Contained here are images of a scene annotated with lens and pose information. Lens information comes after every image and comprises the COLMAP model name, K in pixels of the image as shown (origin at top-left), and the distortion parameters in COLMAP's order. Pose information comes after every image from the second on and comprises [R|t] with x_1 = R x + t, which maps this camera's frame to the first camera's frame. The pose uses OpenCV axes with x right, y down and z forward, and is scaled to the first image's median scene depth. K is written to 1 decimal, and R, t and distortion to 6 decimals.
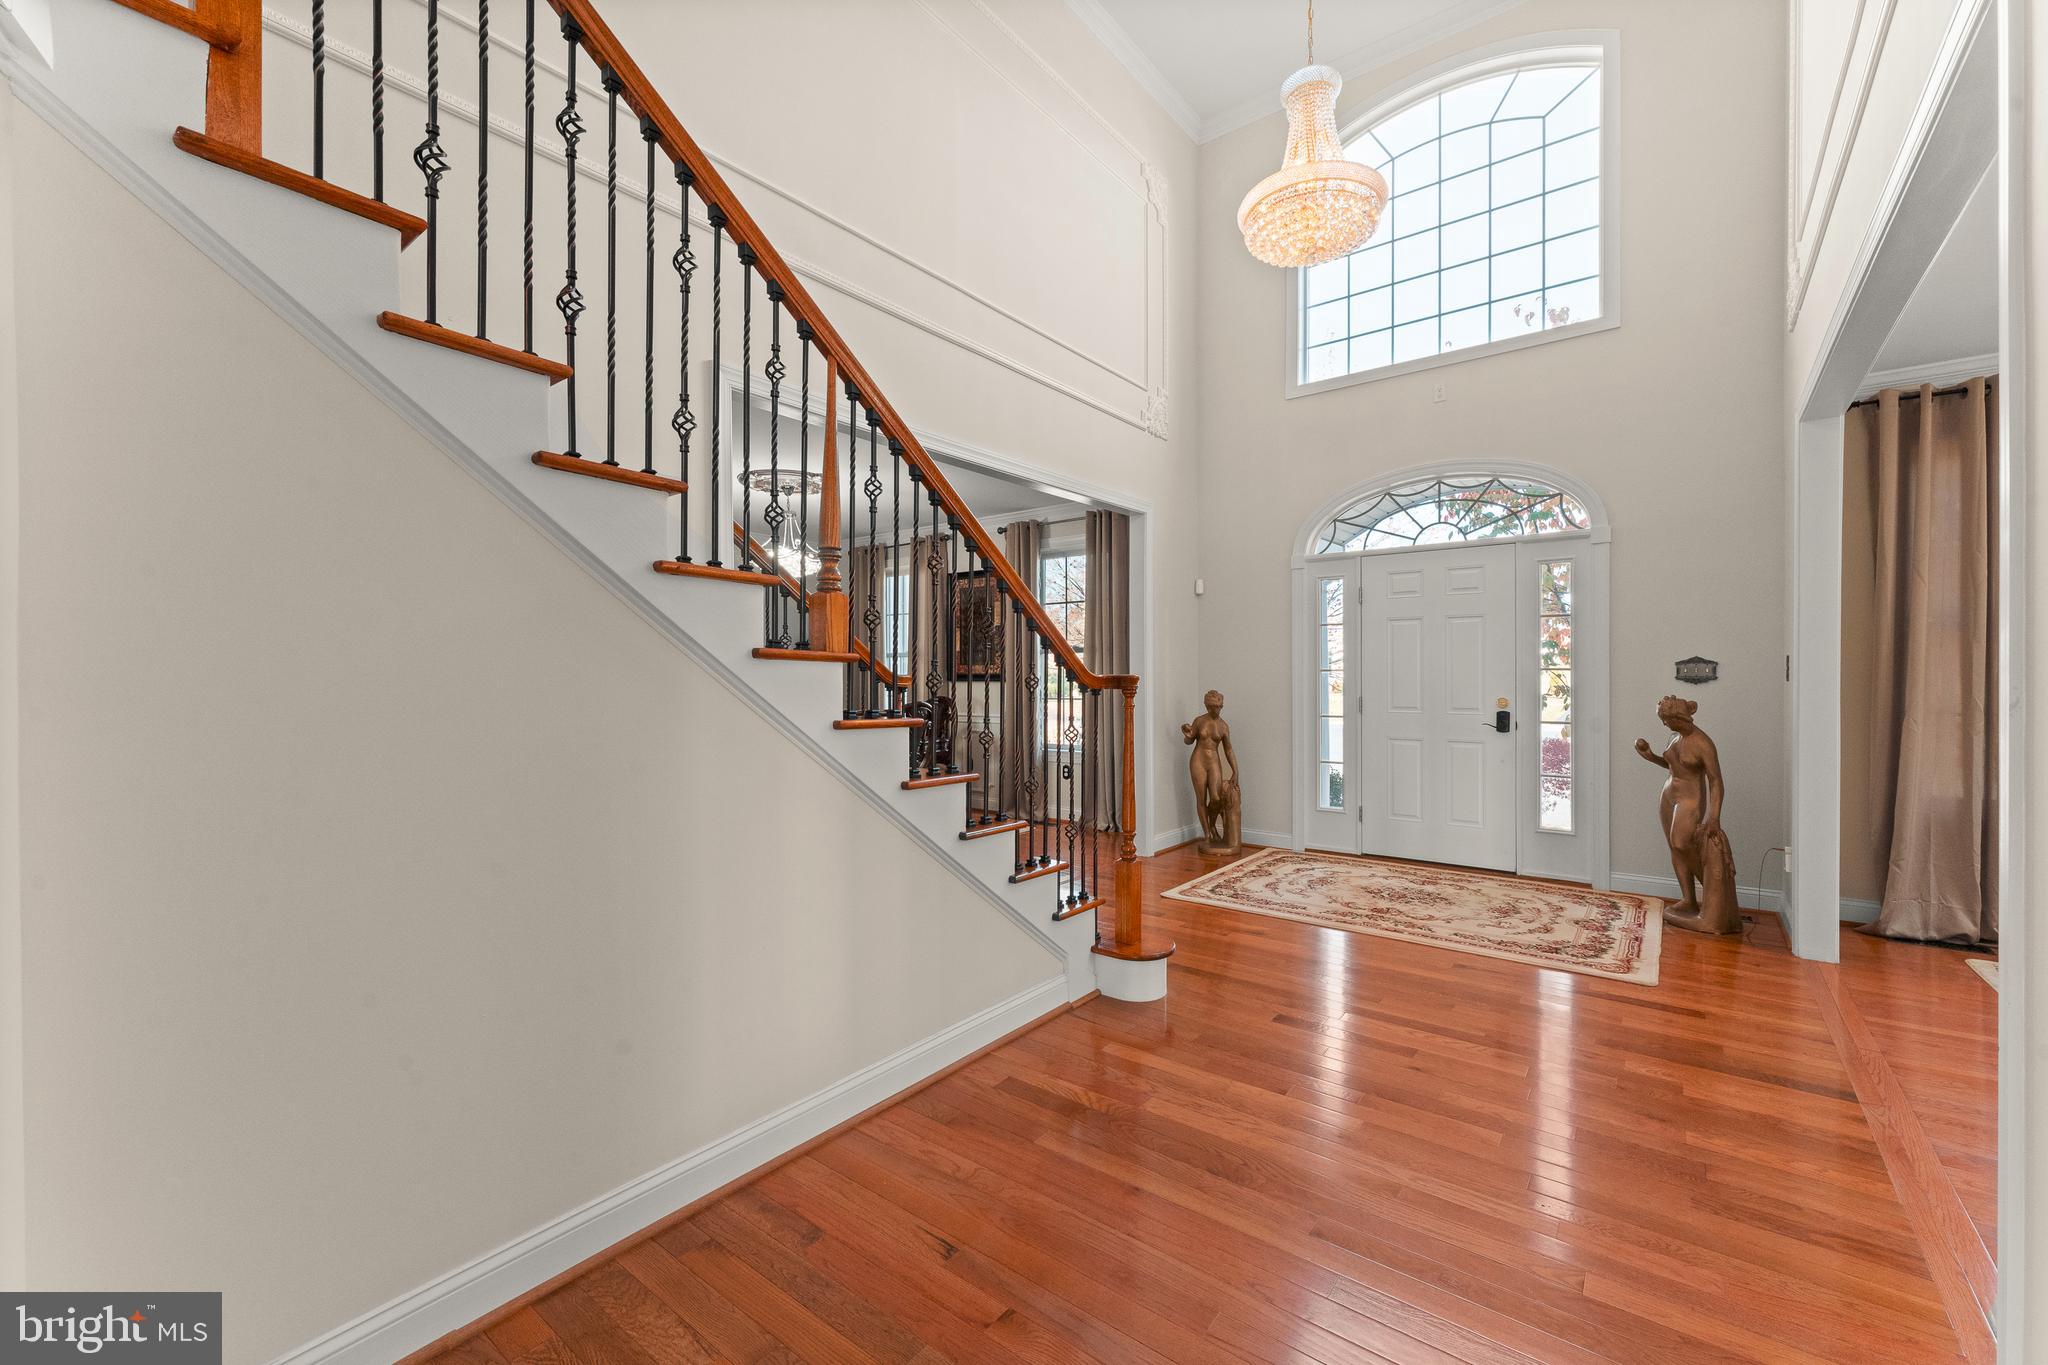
lens RADIAL K [[825.5, 0, 1030.9], [0, 825.5, 684.3], [0, 0, 1]] dist [-0.002940, 0.000272]
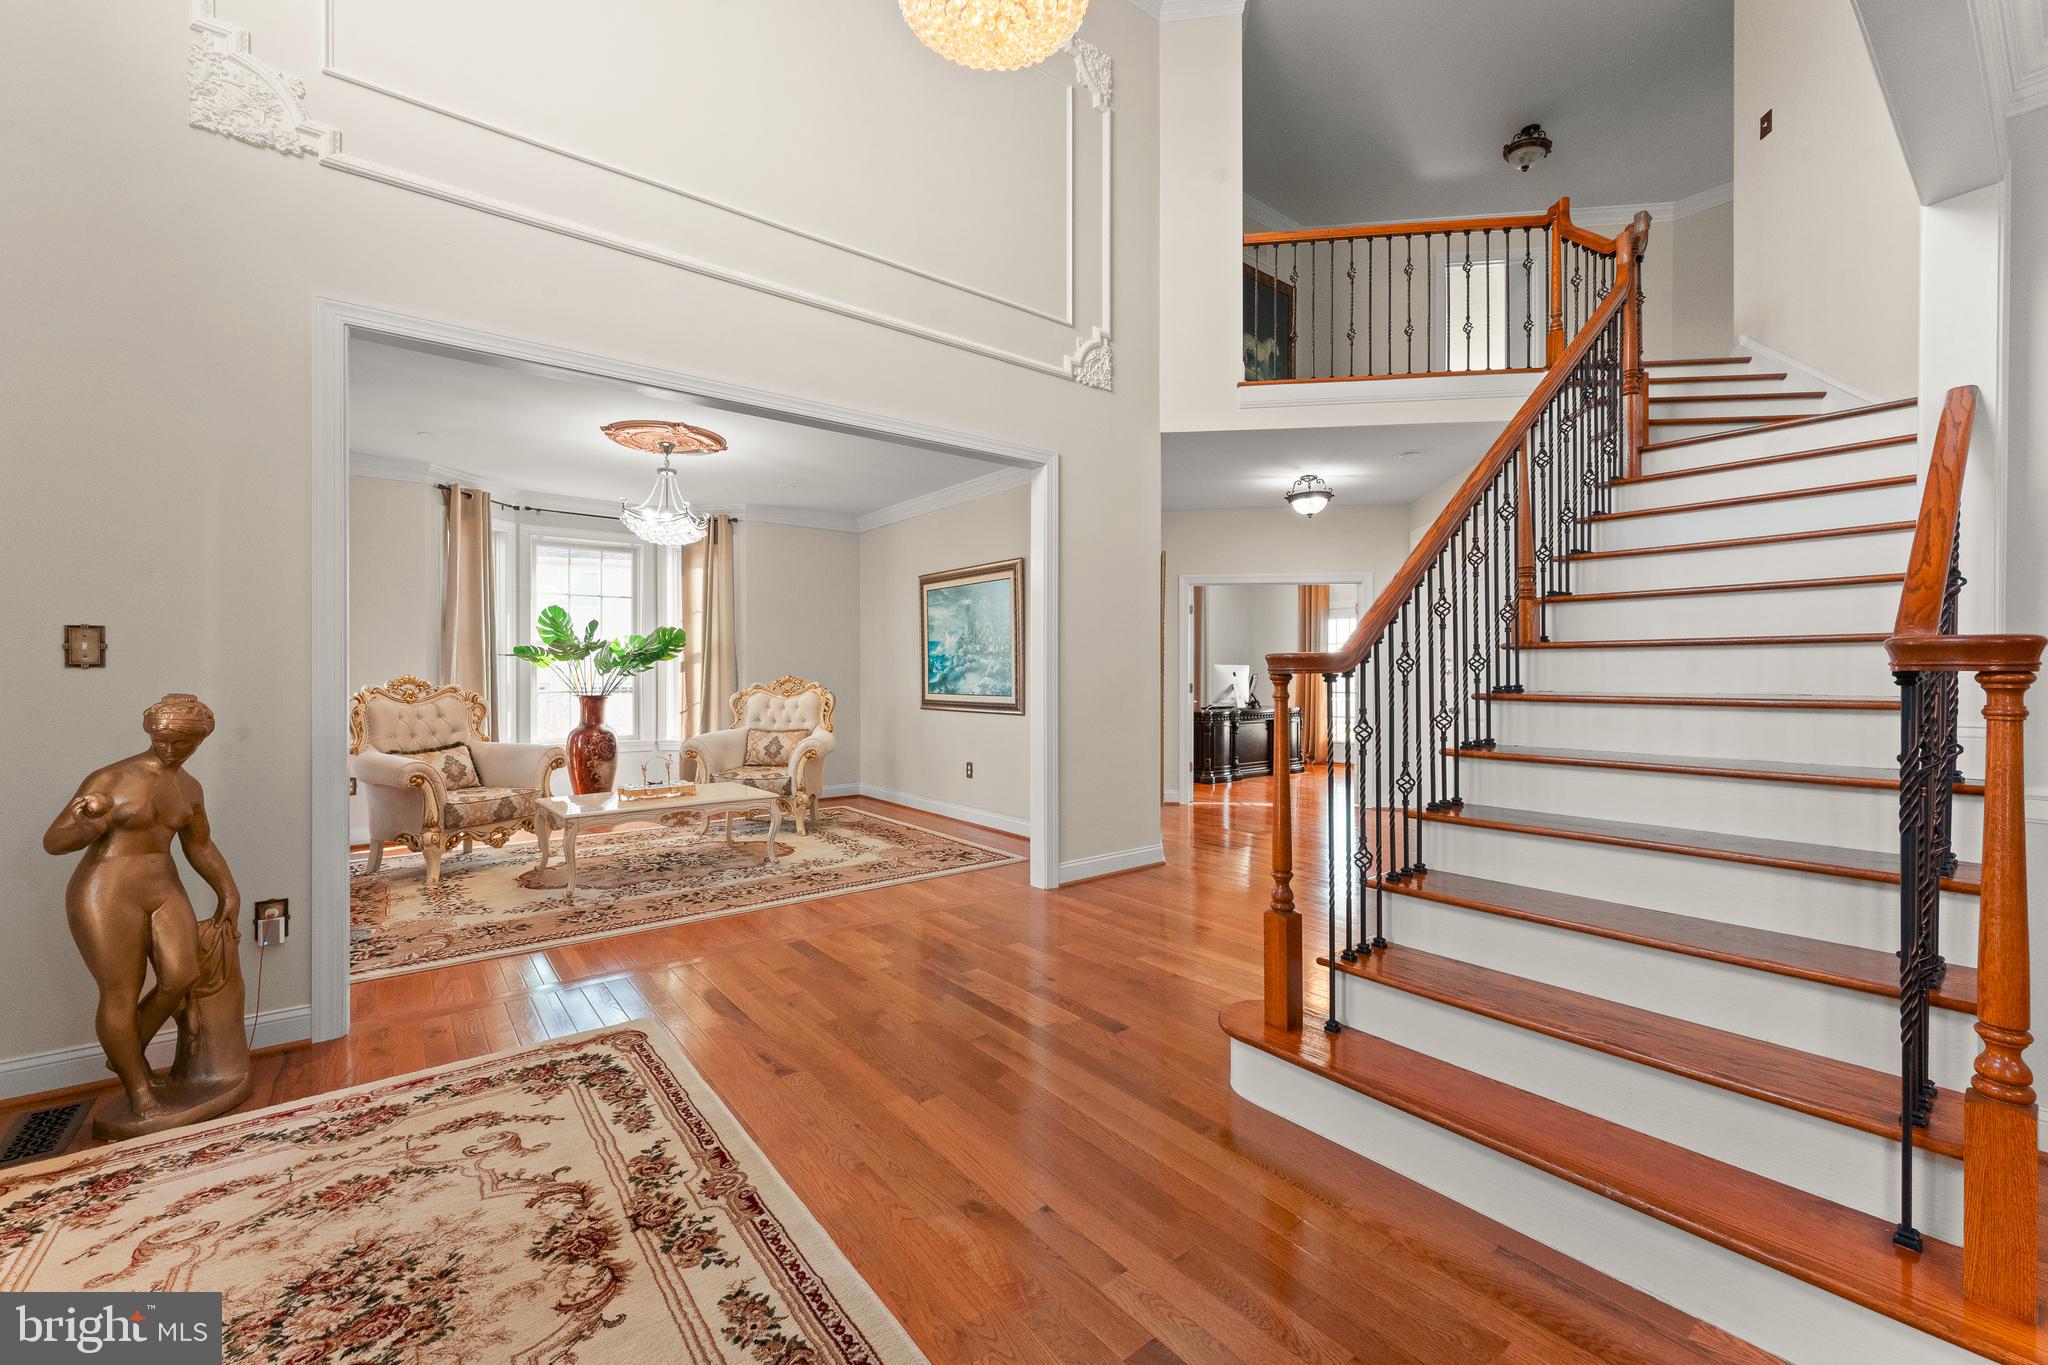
lens RADIAL K [[825.5, 0, 1025.8], [0, 825.5, 685.0], [0, 0, 1]] dist [-0.002940, 0.000272]
pose [[-0.974006, -0.002672, 0.226506, 0.144636], [-0.000048, 0.999933, 0.011591, 0.000527], [-0.226522, 0.011279, -0.973941, 1.501706]]
